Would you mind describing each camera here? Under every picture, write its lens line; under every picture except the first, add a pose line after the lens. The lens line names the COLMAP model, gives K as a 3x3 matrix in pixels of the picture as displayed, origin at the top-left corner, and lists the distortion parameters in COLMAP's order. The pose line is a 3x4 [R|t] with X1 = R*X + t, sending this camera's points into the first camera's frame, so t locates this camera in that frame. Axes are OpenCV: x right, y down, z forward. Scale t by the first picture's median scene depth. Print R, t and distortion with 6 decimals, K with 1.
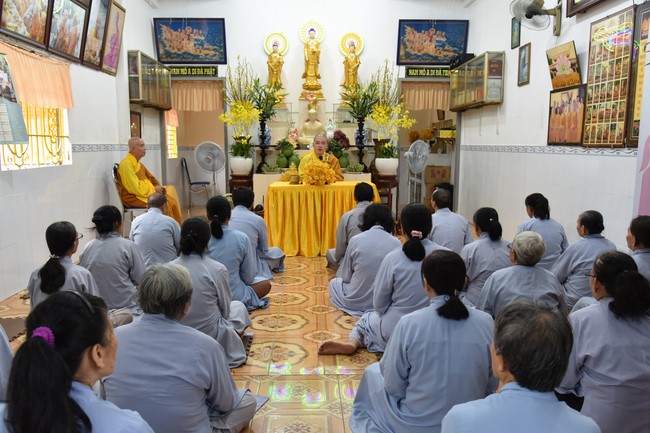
lens RADIAL K [[585.3, 0, 325.0], [0, 585.3, 216.5], [0, 0, 1]] dist [-0.006484, -0.000198]
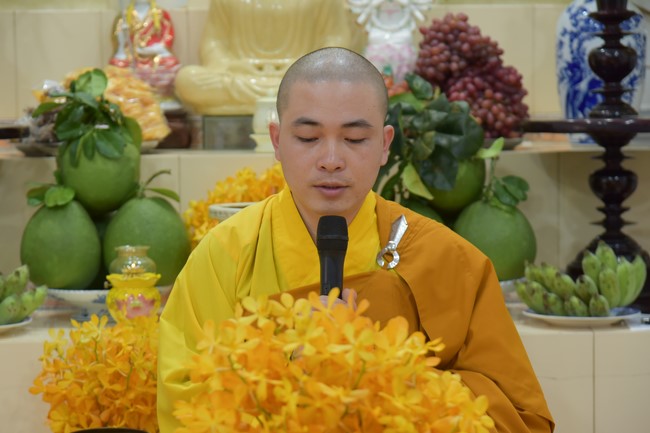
lens RADIAL K [[2193.3, 0, 325.0], [0, 2193.3, 216.5], [0, 0, 1]] dist [0.028549, 0.837716]
pose [[0.999873, -0.014558, -0.006441, -0.005318], [0.014138, 0.998039, -0.060974, -0.060901], [0.007316, 0.060875, 0.998119, 0.429850]]
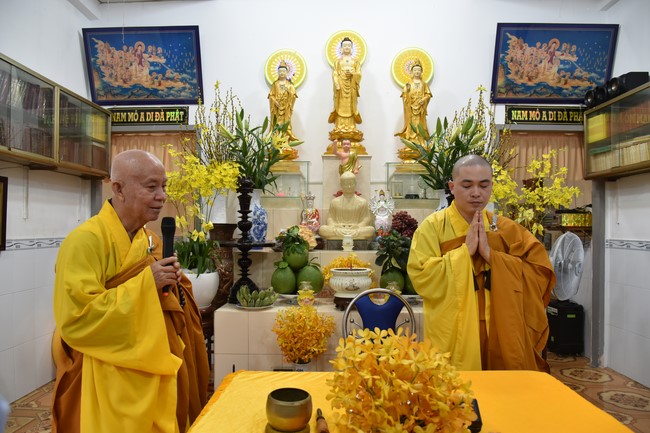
lens RADIAL K [[445.6, 0, 323.5], [0, 445.6, 227.3], [0, 0, 1]] dist [-0.046656, 0.004929]
pose [[0.998724, 0.002497, -0.050433, -0.022620], [-0.008812, 0.992069, -0.125386, -0.082574], [0.049720, 0.125670, 0.990825, 0.595832]]
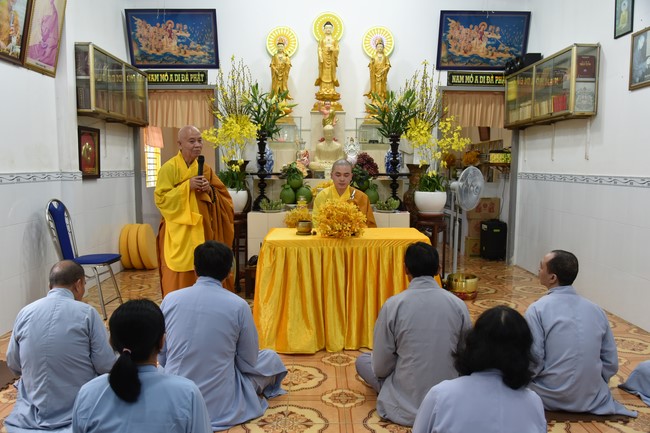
lens RADIAL K [[554.3, 0, 325.0], [0, 554.3, 216.5], [0, 0, 1]] dist [-0.026018, 0.003530]
pose [[0.999863, 0.004310, -0.015973, -0.013786], [-0.004788, 0.999538, -0.030009, -0.042418], [0.015836, 0.030082, 0.999422, 0.279436]]
